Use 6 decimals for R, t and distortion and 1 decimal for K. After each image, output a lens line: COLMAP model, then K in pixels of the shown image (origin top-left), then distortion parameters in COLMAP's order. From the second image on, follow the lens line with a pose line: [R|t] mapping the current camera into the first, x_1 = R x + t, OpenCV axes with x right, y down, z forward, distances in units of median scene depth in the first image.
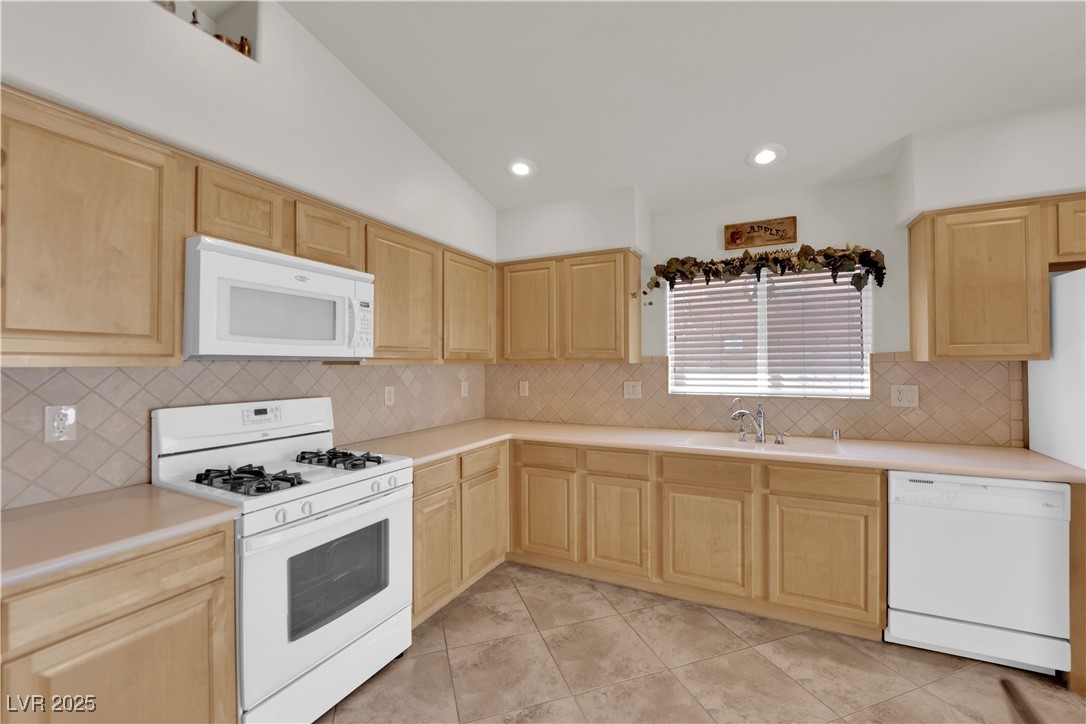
lens RADIAL K [[439.5, 0, 545.8], [0, 439.5, 361.7], [0, 0, 1]] dist [-0.008953, -0.003834]
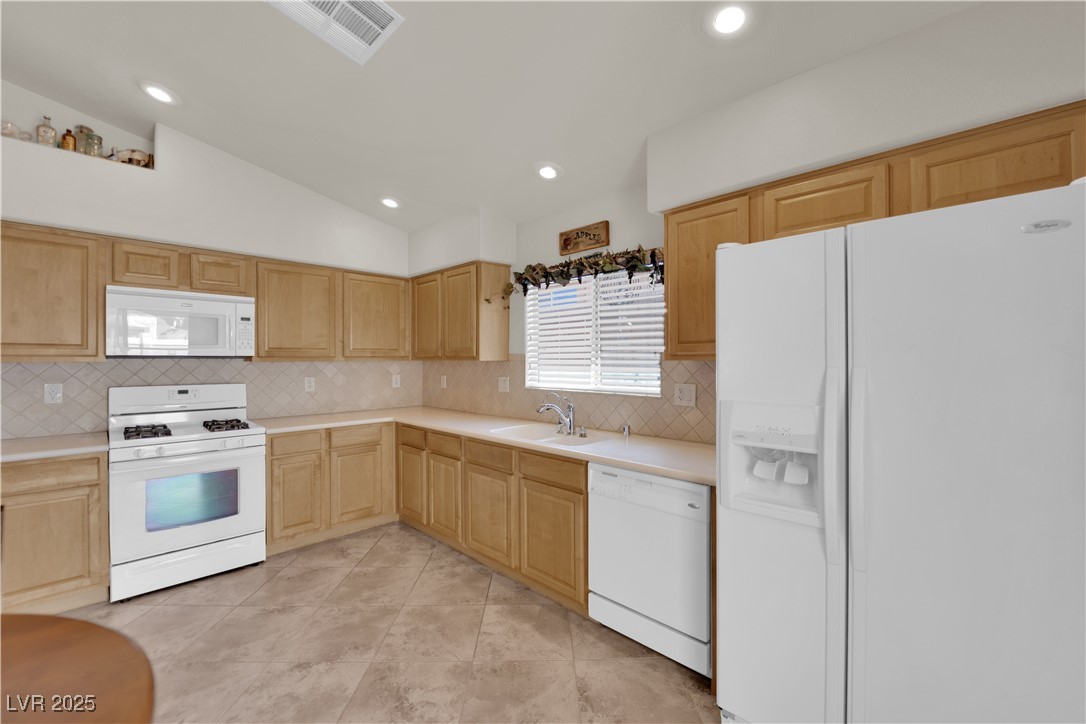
lens RADIAL K [[439.5, 0, 547.3], [0, 439.5, 361.6], [0, 0, 1]] dist [-0.008953, -0.003834]
pose [[0.951114, 0.004390, -0.308810, 0.831569], [-0.001337, 0.999948, 0.010097, -0.006713], [0.308838, -0.009191, 0.951070, -0.046443]]
